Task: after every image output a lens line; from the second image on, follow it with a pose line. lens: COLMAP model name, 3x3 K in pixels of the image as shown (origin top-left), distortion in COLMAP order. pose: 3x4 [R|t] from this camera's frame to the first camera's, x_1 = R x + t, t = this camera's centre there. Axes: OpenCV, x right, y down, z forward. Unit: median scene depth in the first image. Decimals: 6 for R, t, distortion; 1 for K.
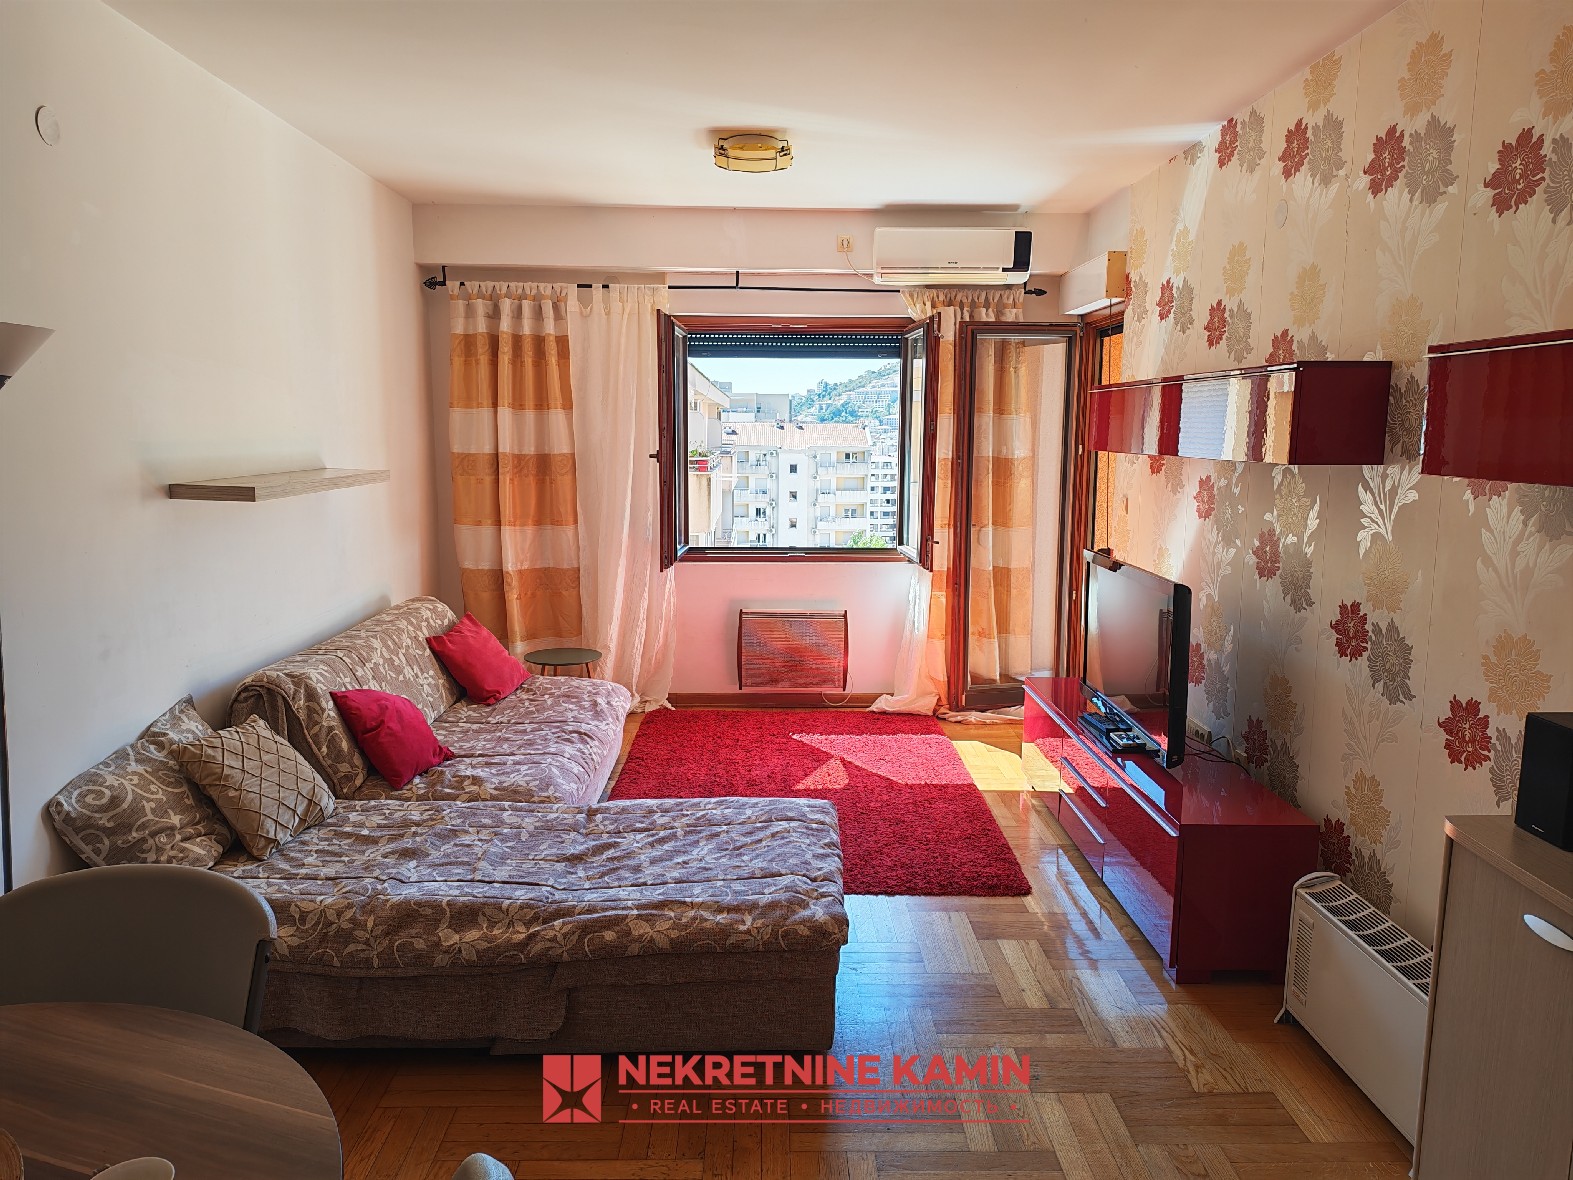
lens RADIAL K [[1100.9, 0, 786.5], [0, 1100.9, 590.0], [0, 0, 1]] dist [0.075008, -0.089759]
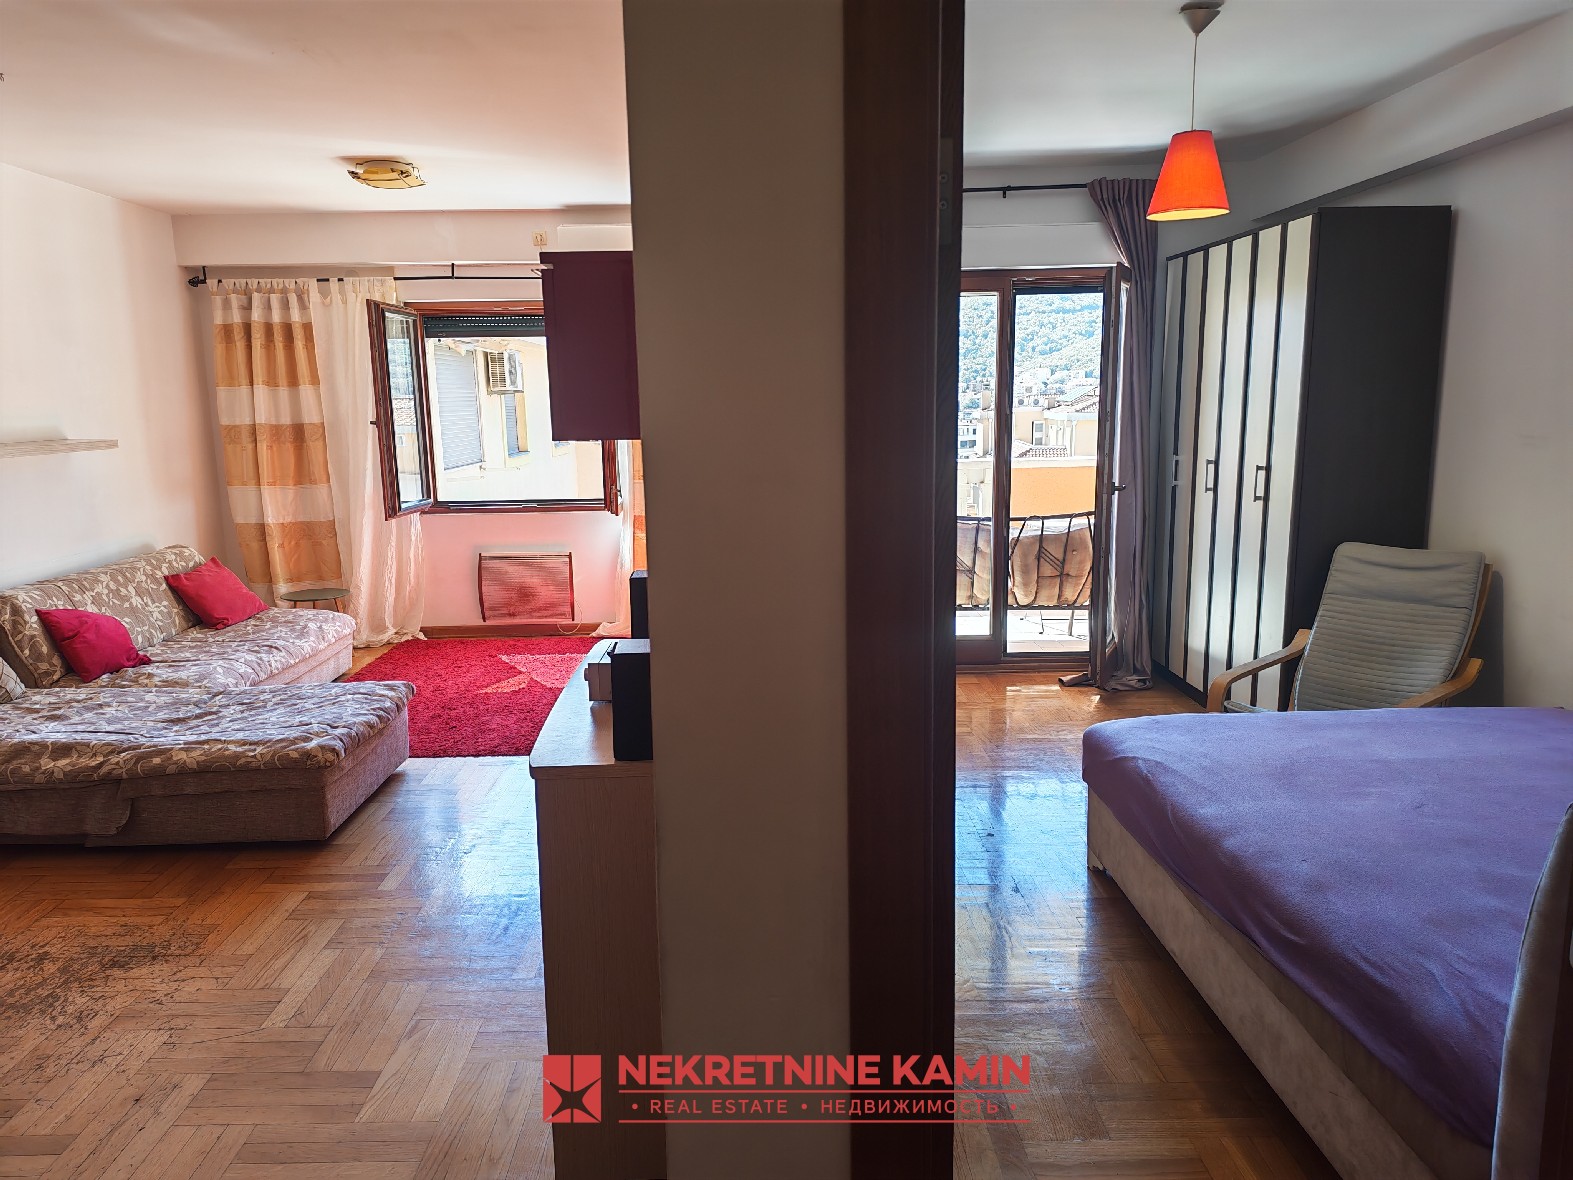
lens RADIAL K [[1125.9, 0, 786.5], [0, 1125.9, 590.0], [0, 0, 1]] dist [0.068077, -0.091249]
pose [[0.999530, -0.022612, -0.020704, 0.414850], [0.023107, 0.999445, 0.023998, 0.047552], [0.020150, -0.024465, 0.999498, -0.263613]]
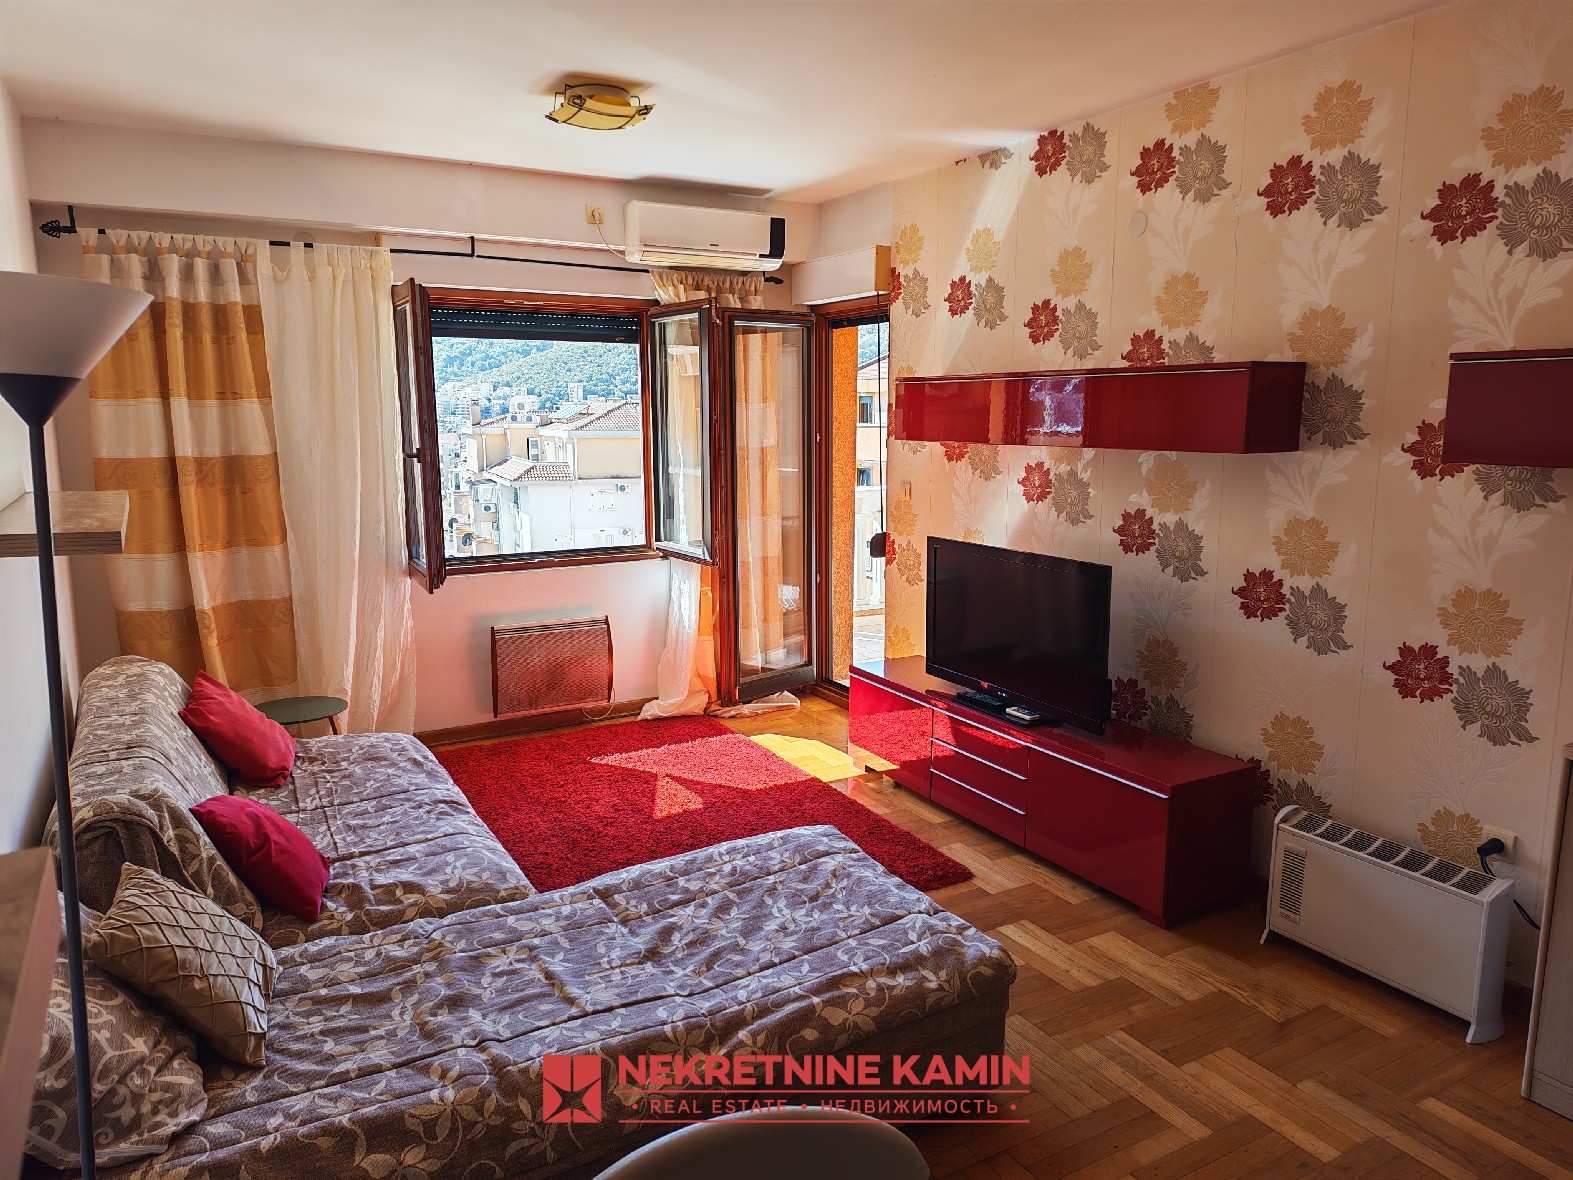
lens RADIAL K [[1092.6, 0, 786.5], [0, 1092.6, 590.0], [0, 0, 1]] dist [0.075011, -0.087703]
pose [[0.875059, -0.090039, 0.475568, -0.334350], [0.079423, 0.995938, 0.042420, -0.039930], [-0.477455, 0.000651, 0.878656, 0.161921]]
